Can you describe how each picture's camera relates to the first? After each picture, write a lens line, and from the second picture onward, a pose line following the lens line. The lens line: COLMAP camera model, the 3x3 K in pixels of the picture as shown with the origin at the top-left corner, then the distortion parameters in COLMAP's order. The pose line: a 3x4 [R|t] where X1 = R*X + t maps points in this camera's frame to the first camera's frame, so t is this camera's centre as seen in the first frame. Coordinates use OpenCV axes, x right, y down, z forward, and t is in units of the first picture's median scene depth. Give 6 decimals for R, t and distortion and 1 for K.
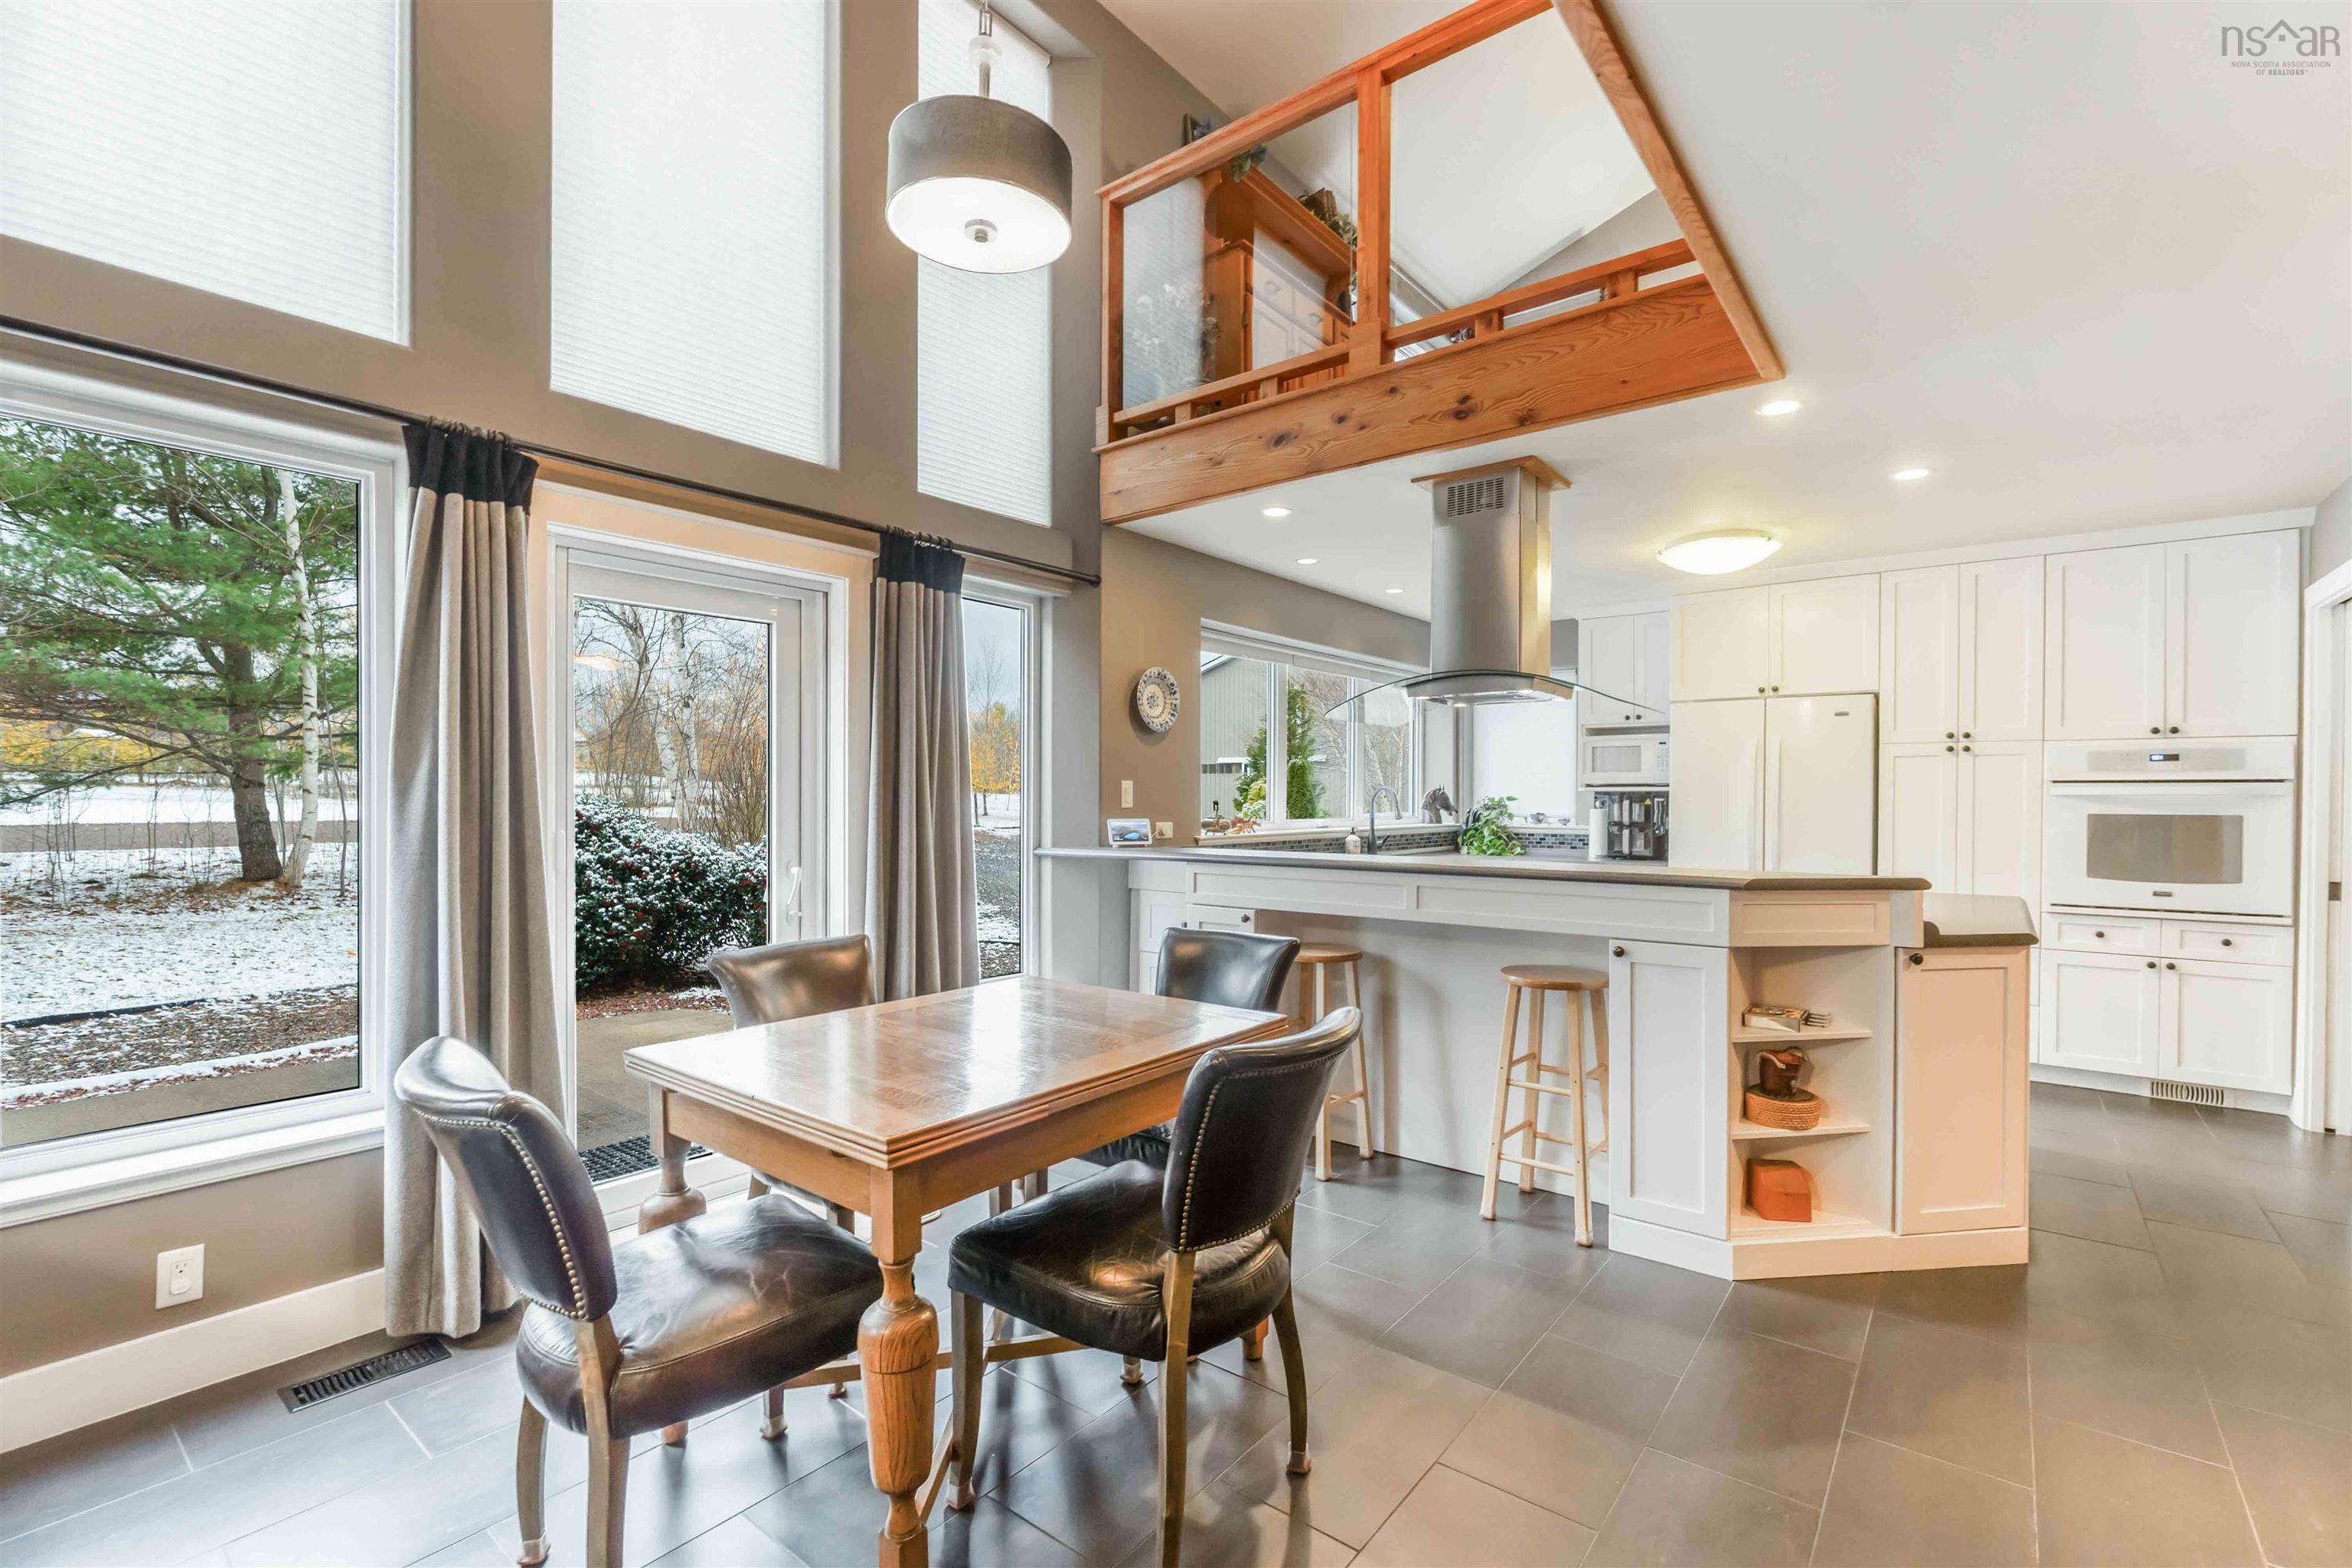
lens RADIAL K [[1048.1, 0, 1179.4], [0, 1048.1, 800.8], [0, 0, 1]] dist [-0.012591, 0.002549]
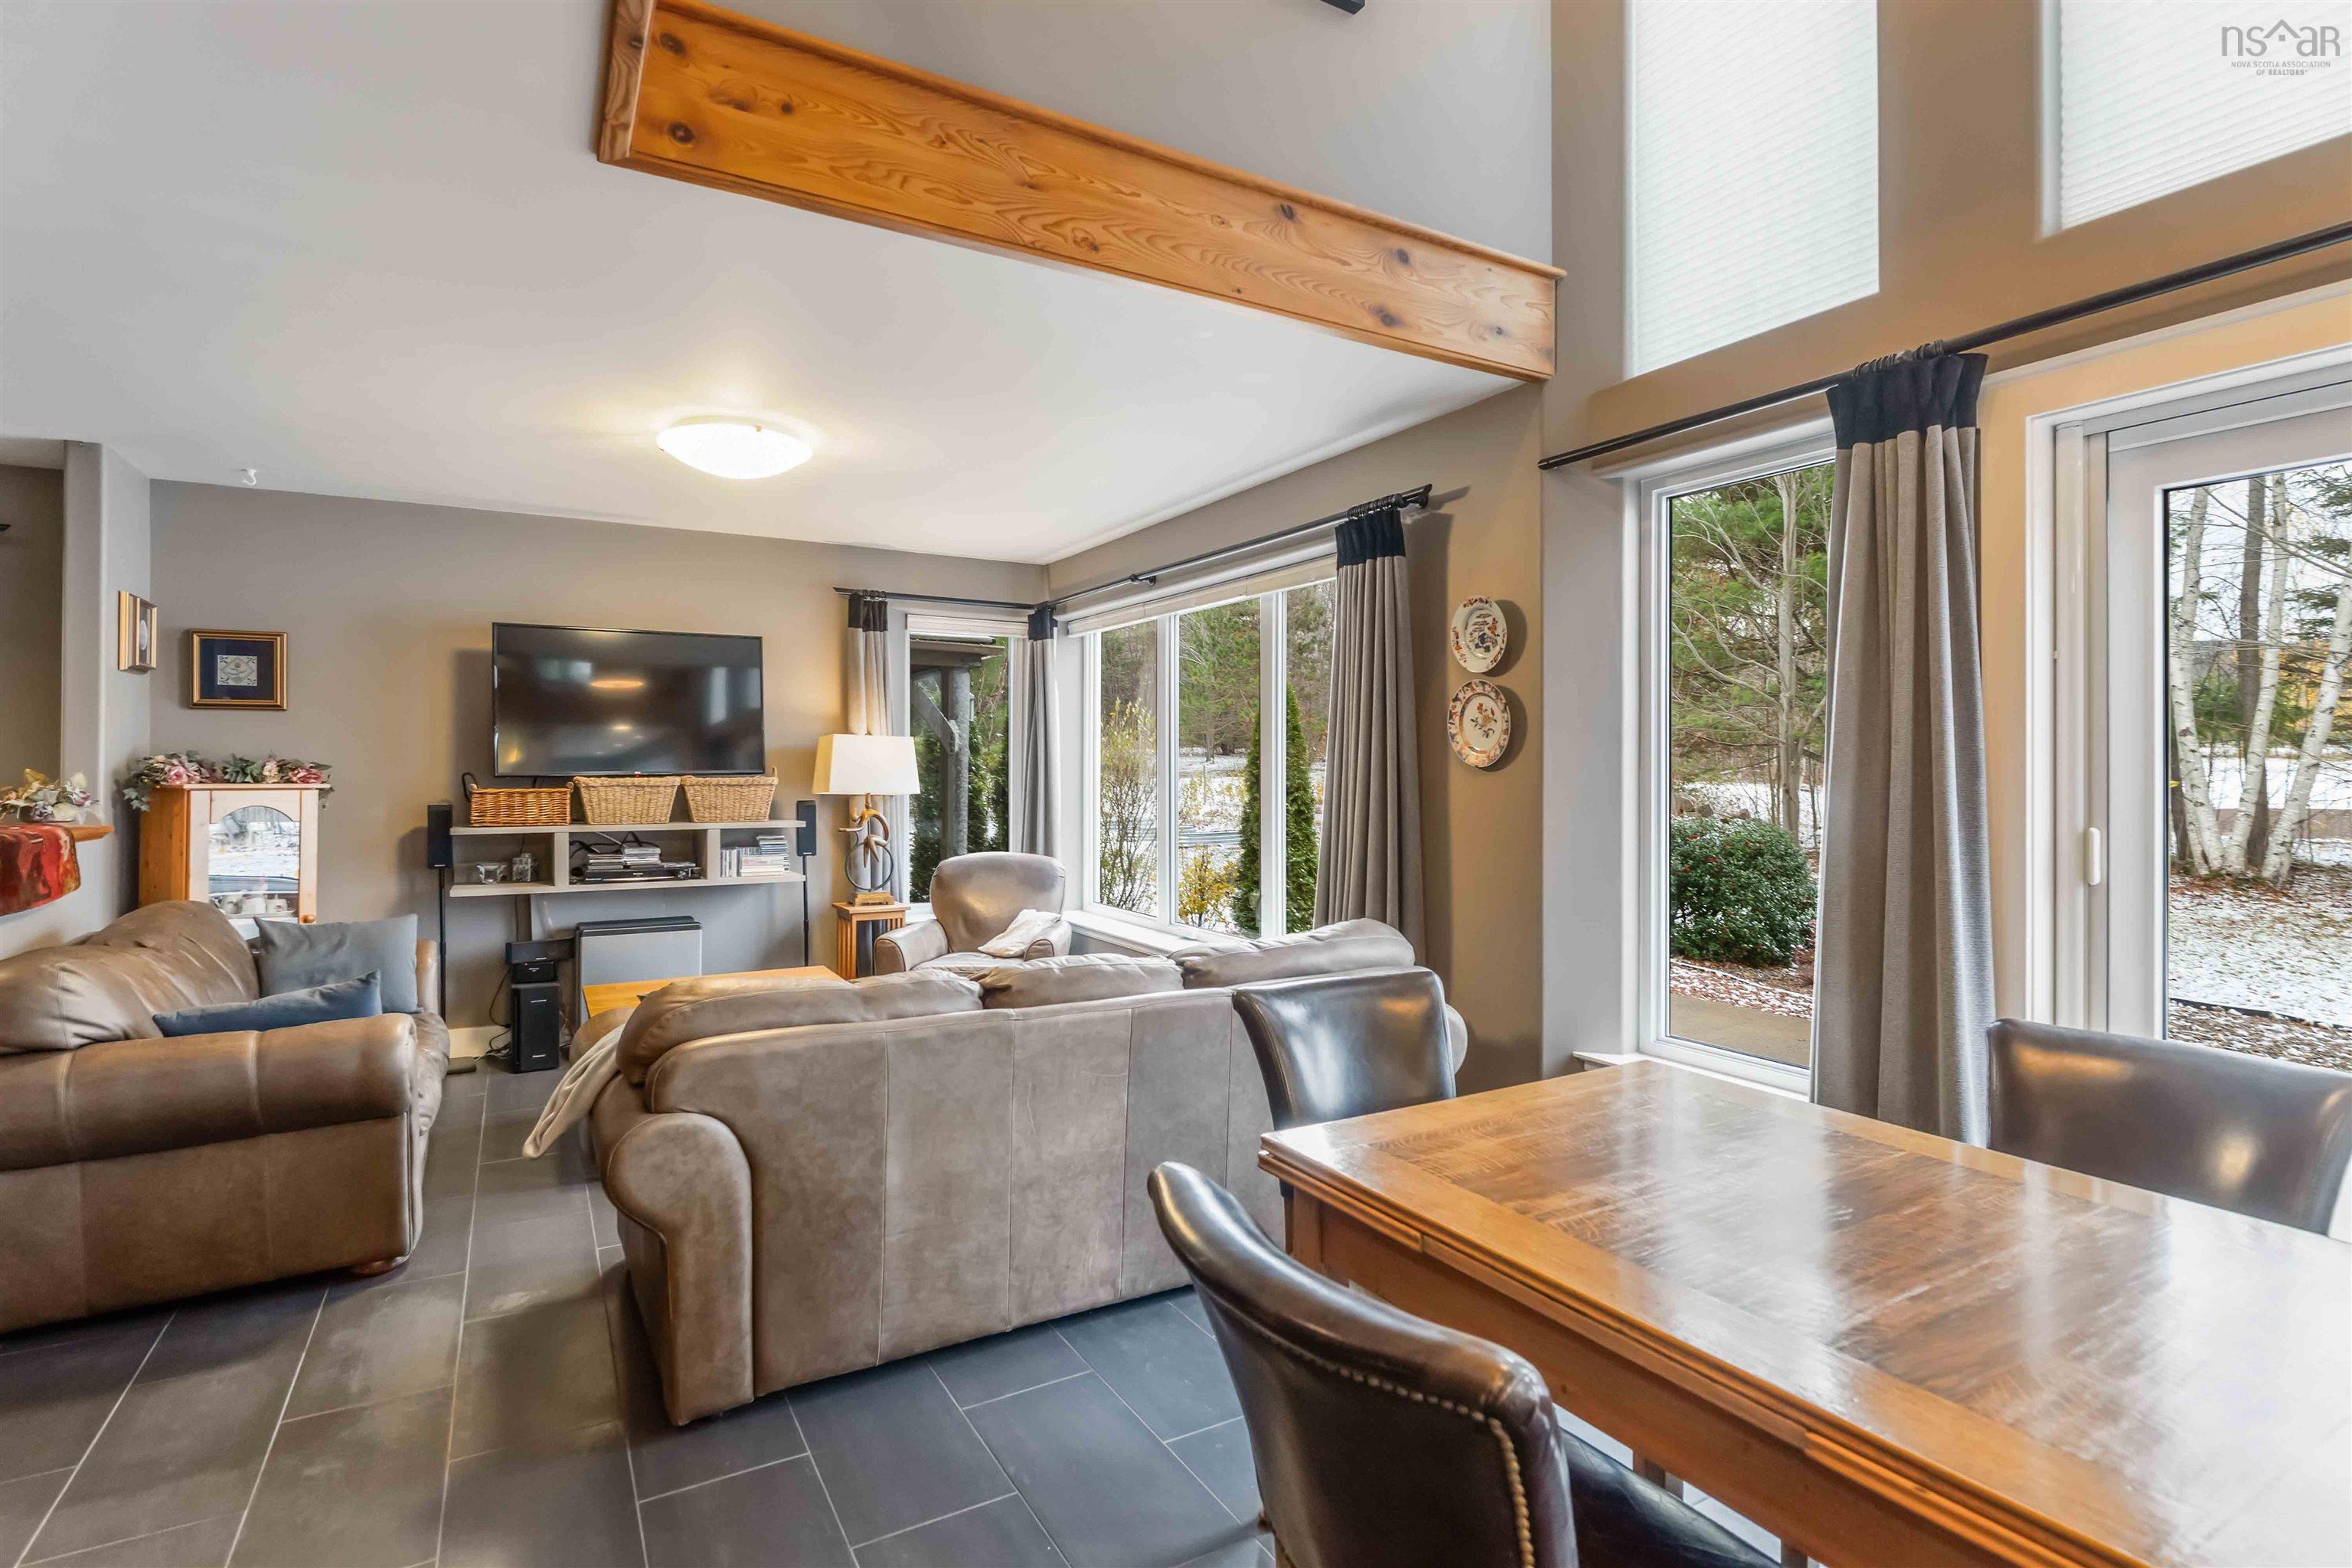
lens RADIAL K [[1147.0, 0, 1133.6], [0, 1147.0, 767.6], [0, 0, 1]] dist [-0.010452, 0.001131]
pose [[-0.402270, -0.004442, -0.915510, 0.276224], [-0.007363, 0.999972, -0.001617, -0.004900], [0.915491, 0.006091, -0.402292, 0.492827]]
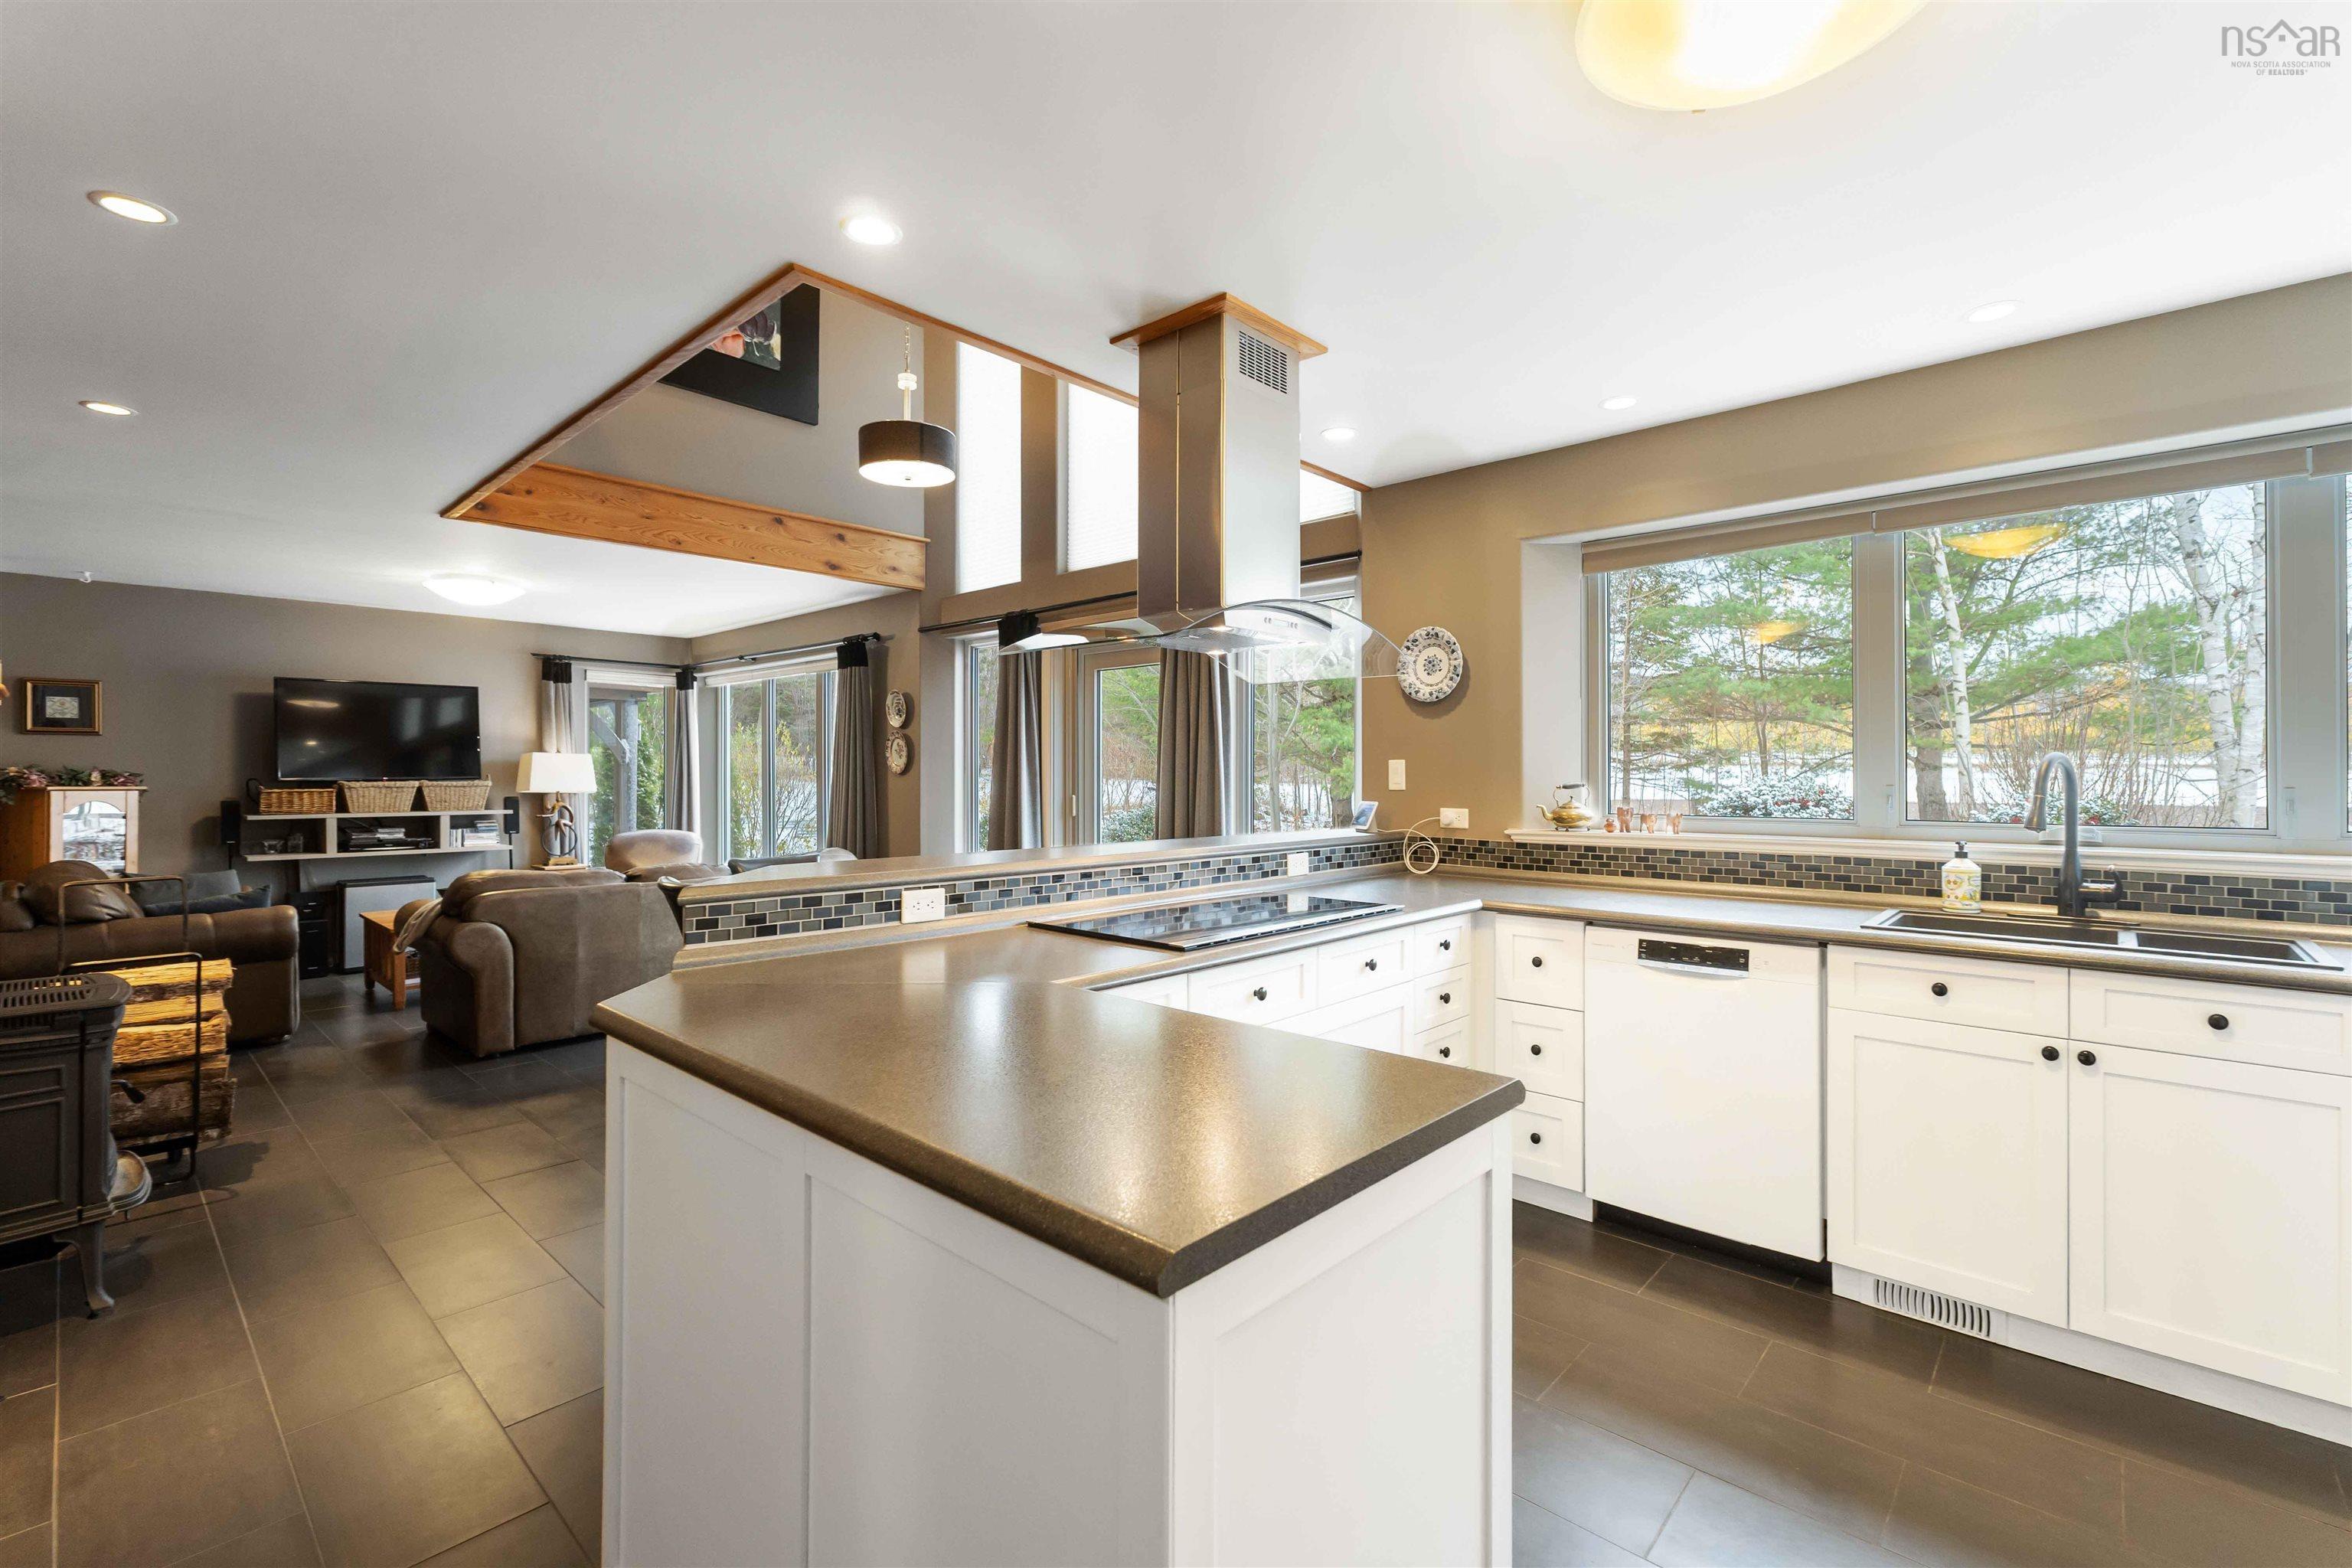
lens RADIAL K [[1048.1, 0, 1161.7], [0, 1048.1, 780.6], [0, 0, 1]] dist [-0.012591, 0.002549]
pose [[-0.104611, 0.002243, -0.994511, 0.908202], [-0.004467, 0.999986, 0.002725, -0.003467], [0.994503, 0.004728, -0.104600, 0.931260]]
